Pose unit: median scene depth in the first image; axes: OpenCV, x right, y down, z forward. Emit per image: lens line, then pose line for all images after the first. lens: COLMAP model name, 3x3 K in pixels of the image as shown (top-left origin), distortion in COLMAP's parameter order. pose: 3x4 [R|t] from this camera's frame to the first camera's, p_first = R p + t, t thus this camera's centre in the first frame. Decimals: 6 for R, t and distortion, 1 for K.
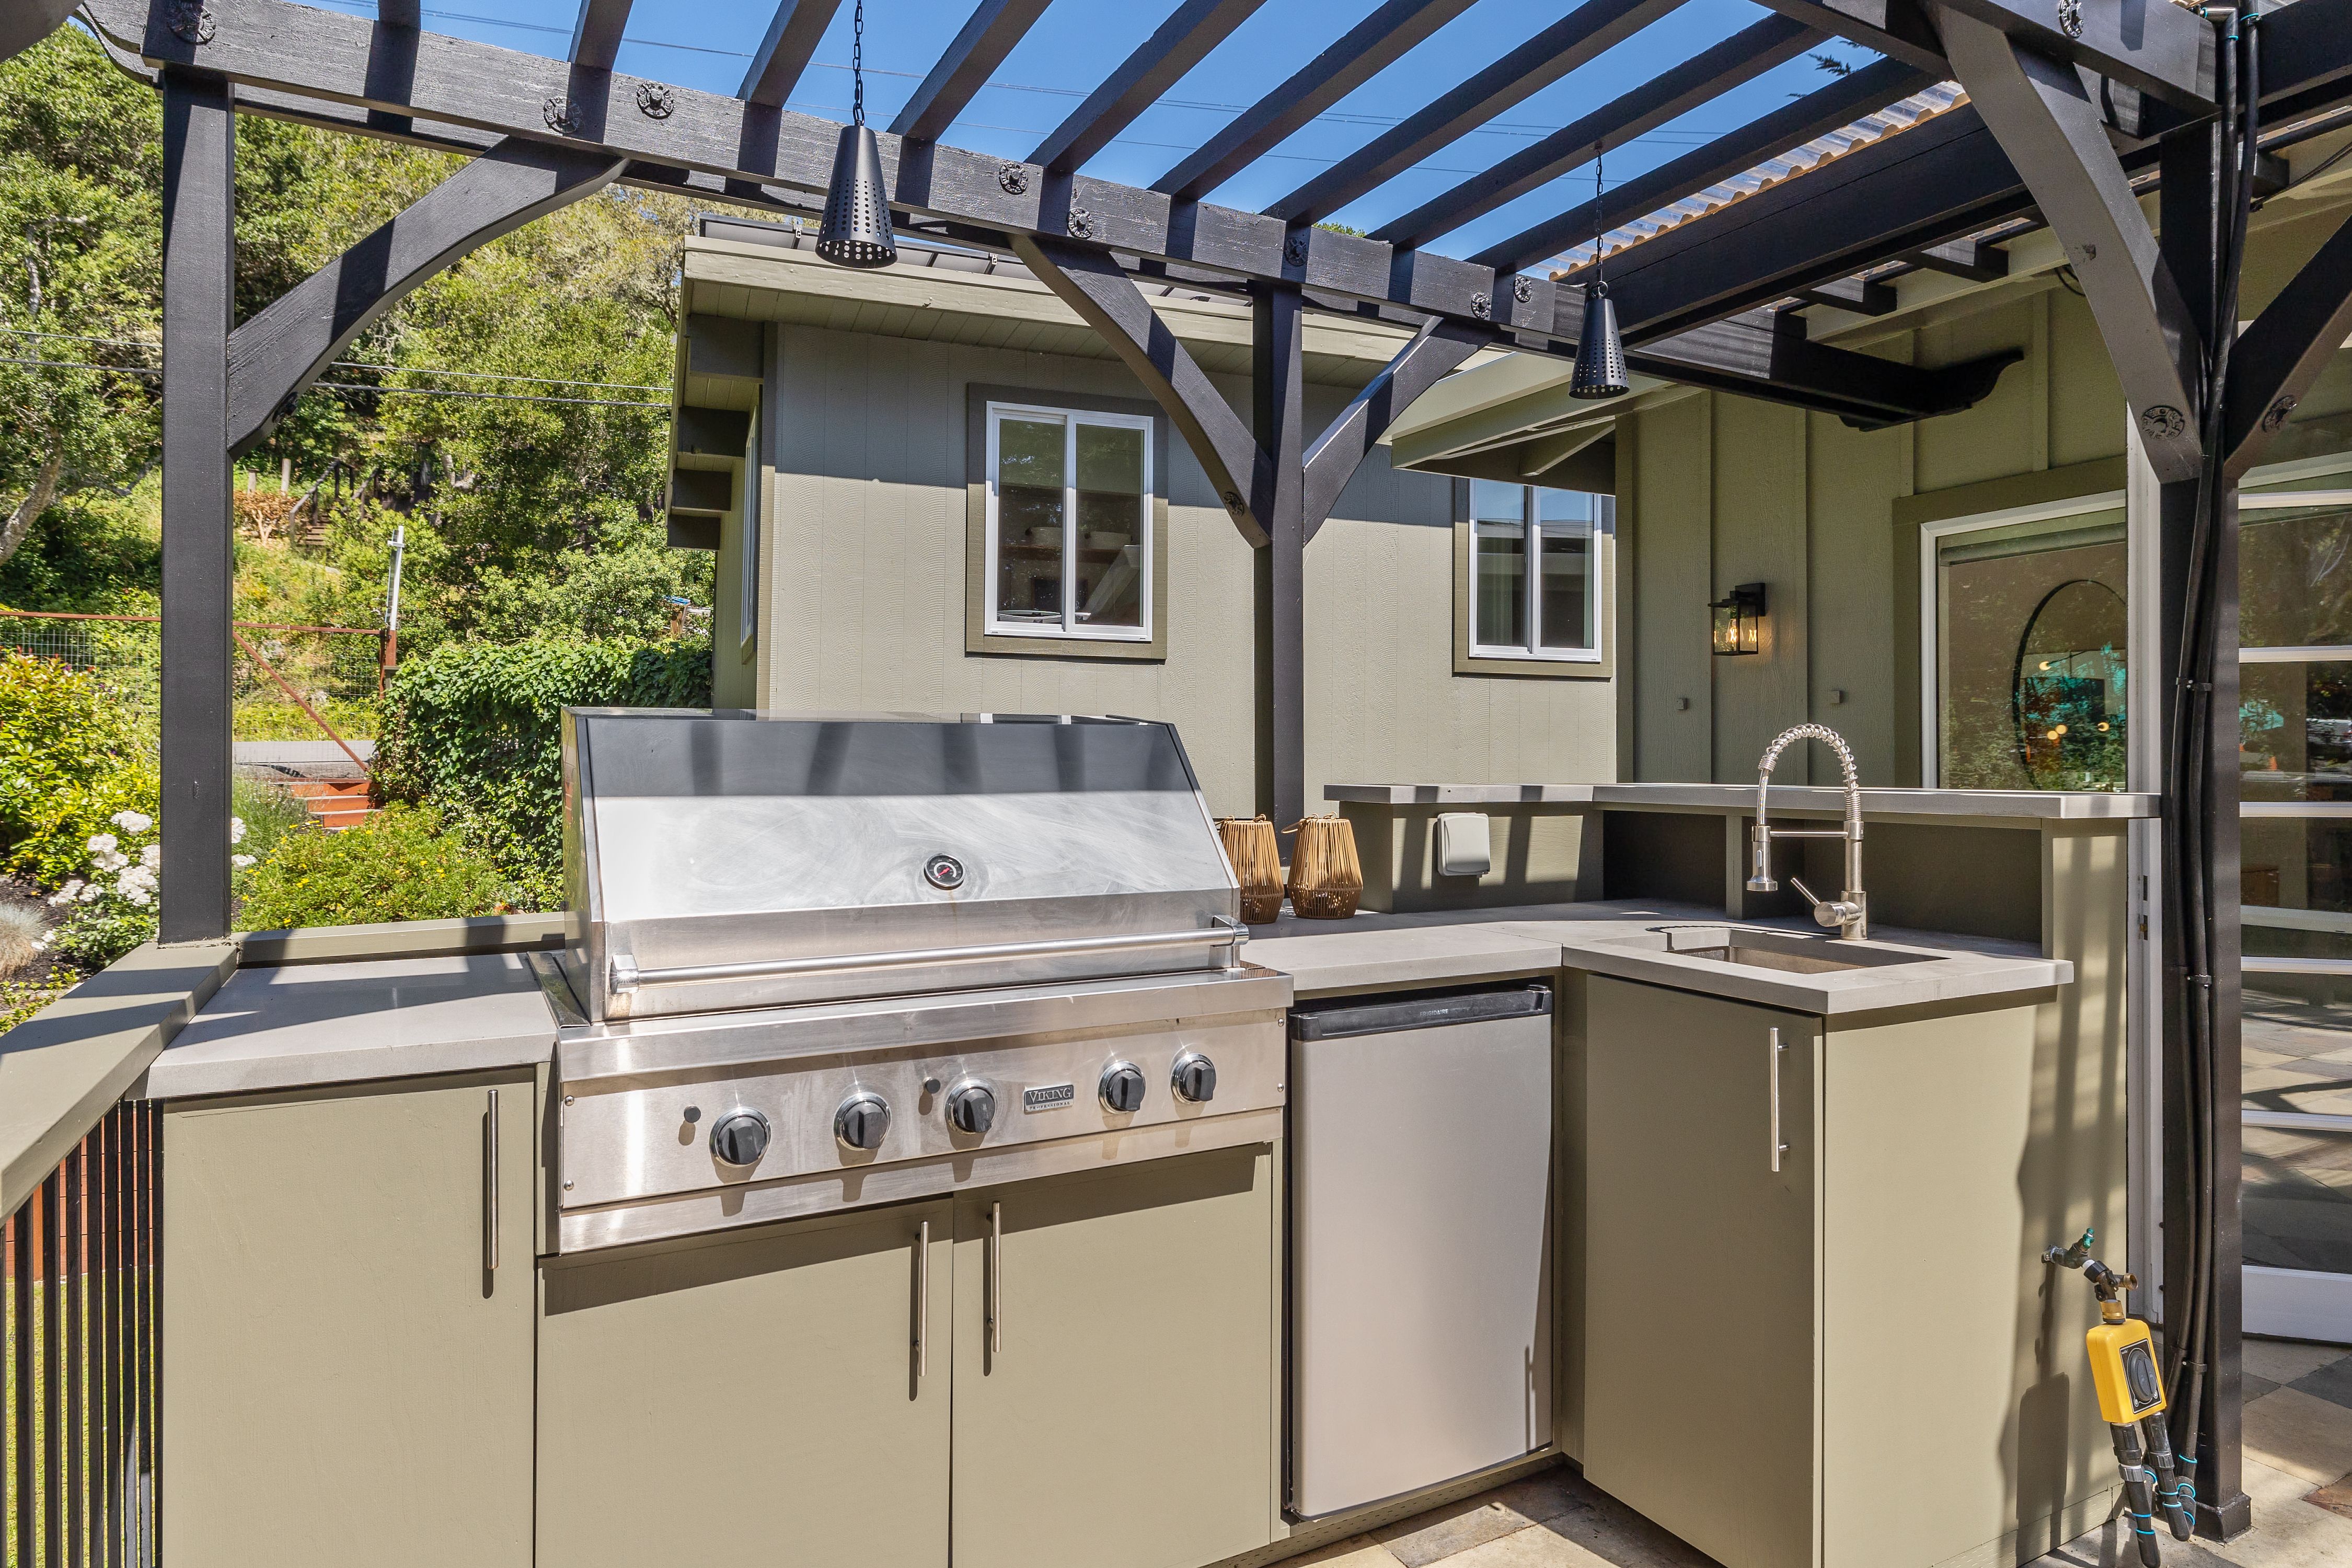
lens RADIAL K [[1389.4, 0, 1171.3], [0, 1389.4, 766.8], [0, 0, 1]] dist [0.002510, 0.000296]
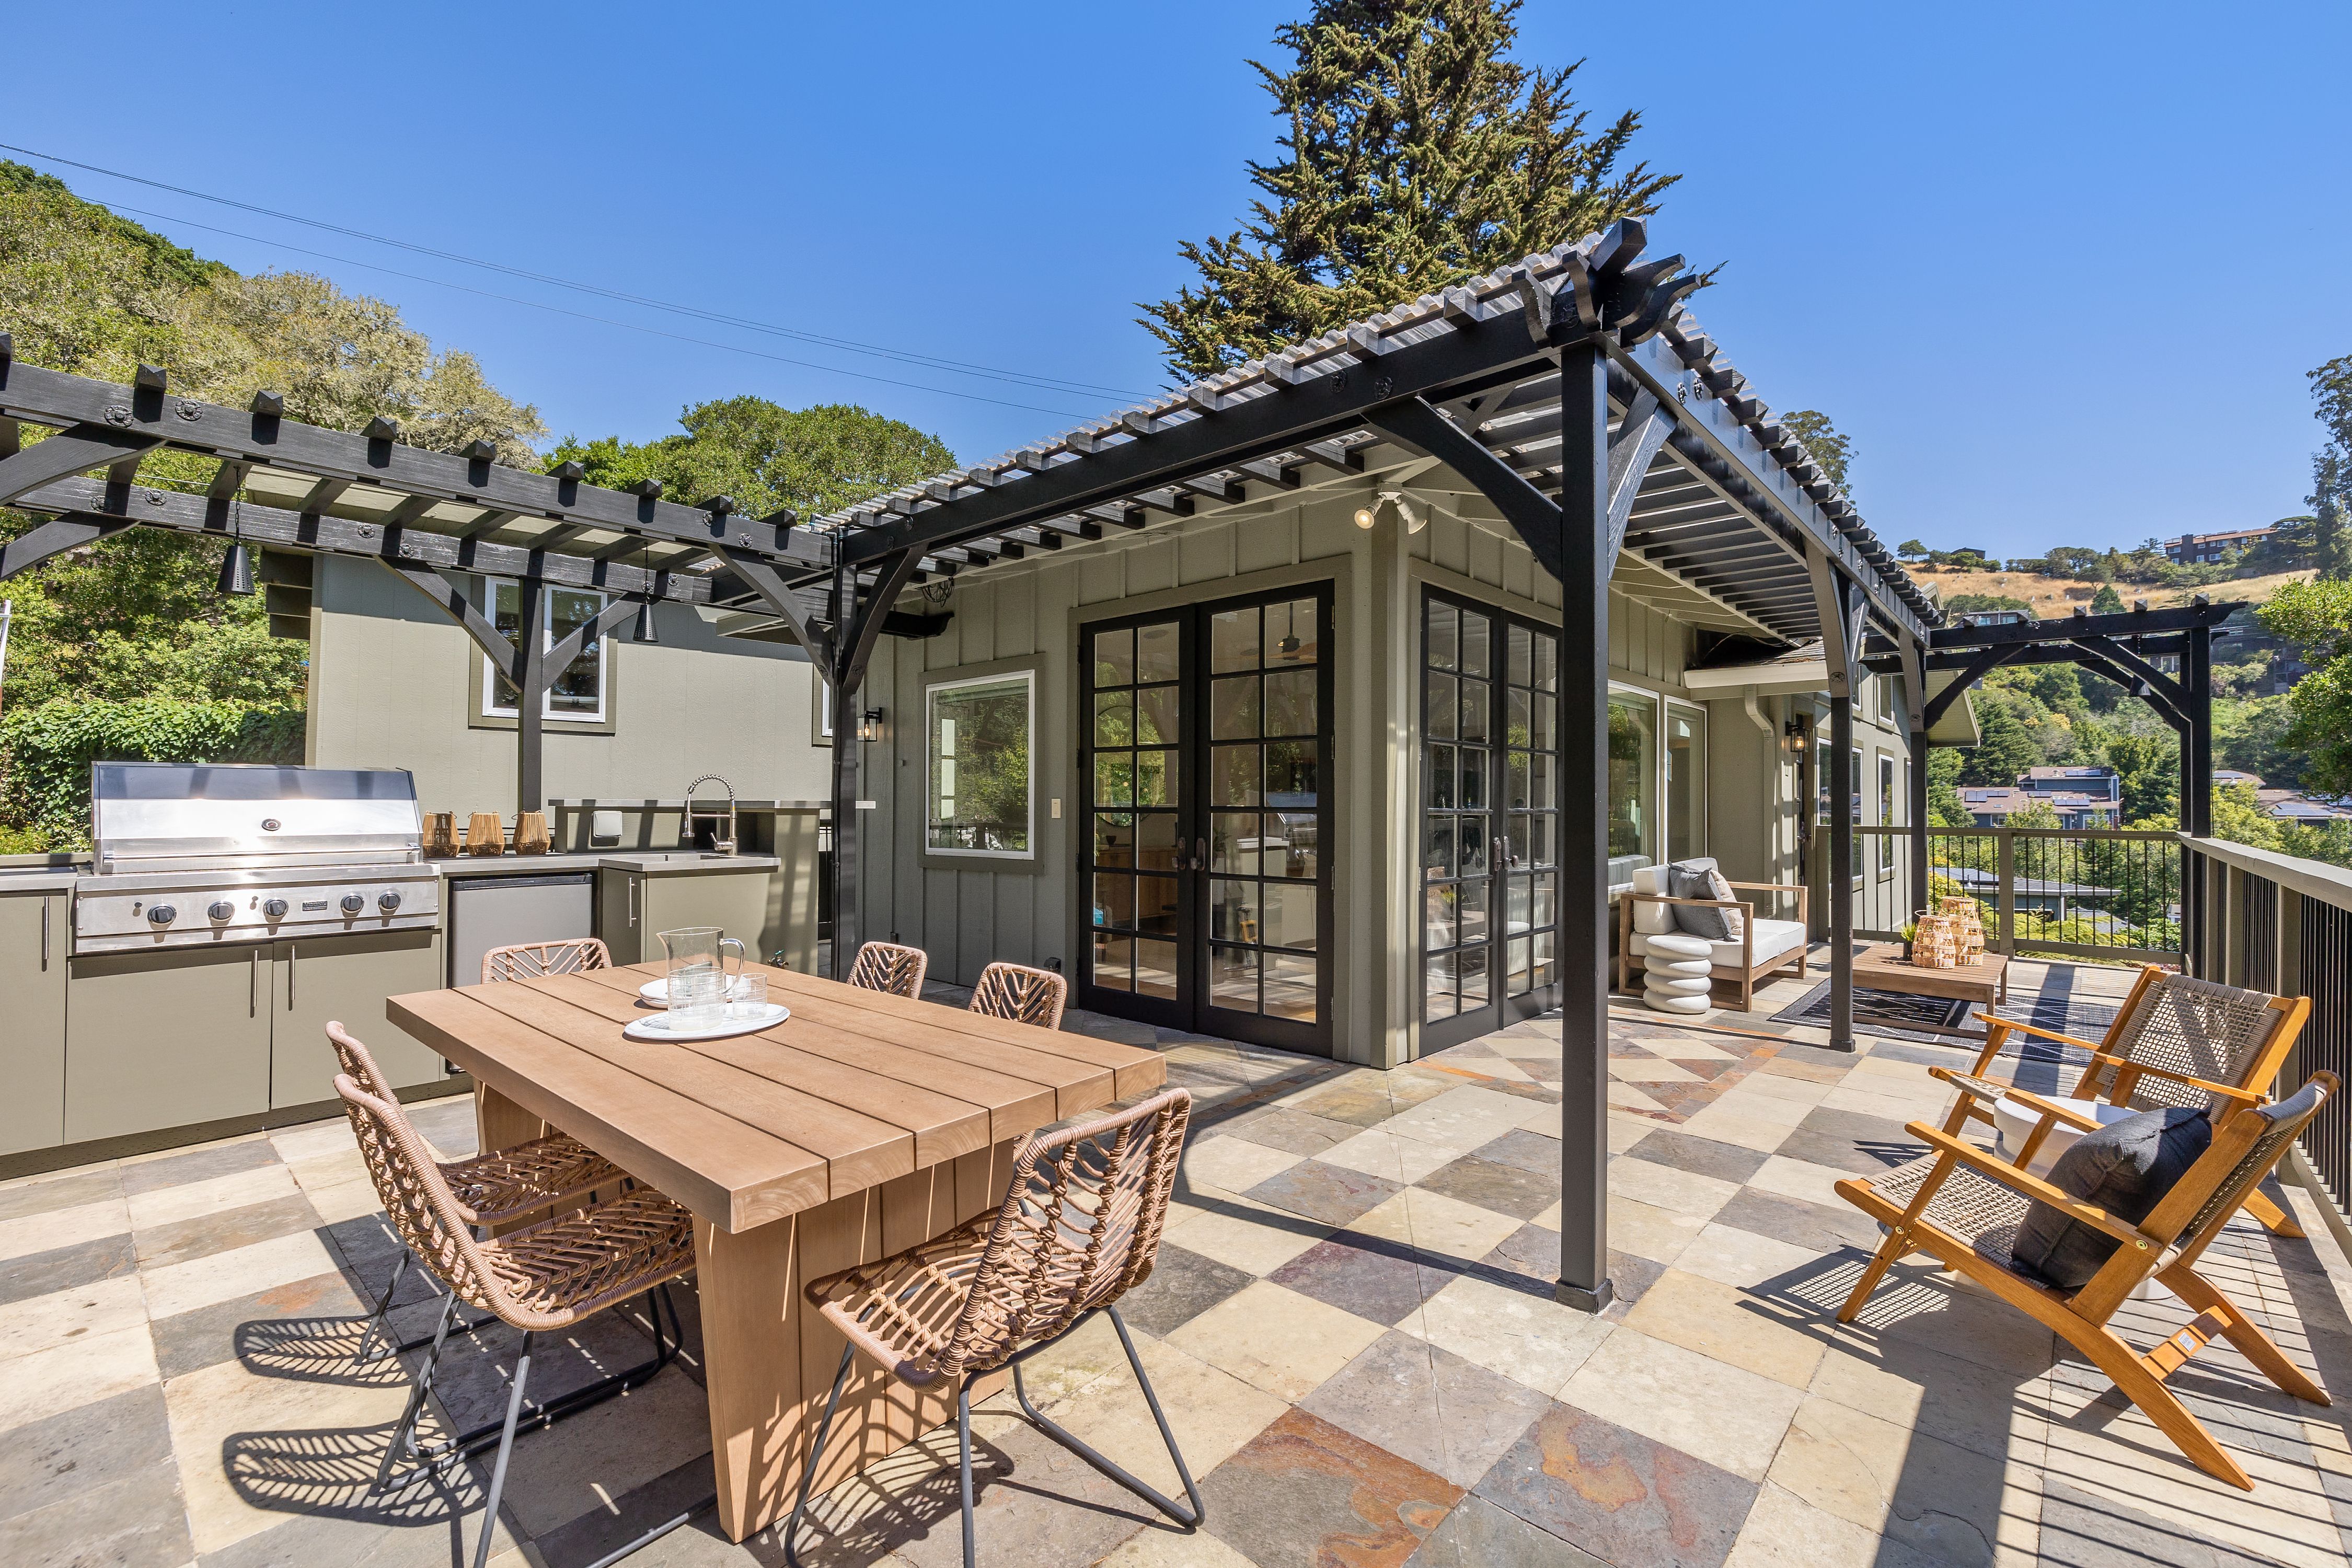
lens RADIAL K [[1010.9, 0, 1183.5], [0, 1010.9, 796.6], [0, 0, 1]] dist [-0.003603, -0.001018]
pose [[0.936308, 0.003530, 0.351161, 0.102895], [-0.000579, 0.999964, -0.008509, 0.004488], [-0.351178, 0.007763, 0.936276, -0.185481]]
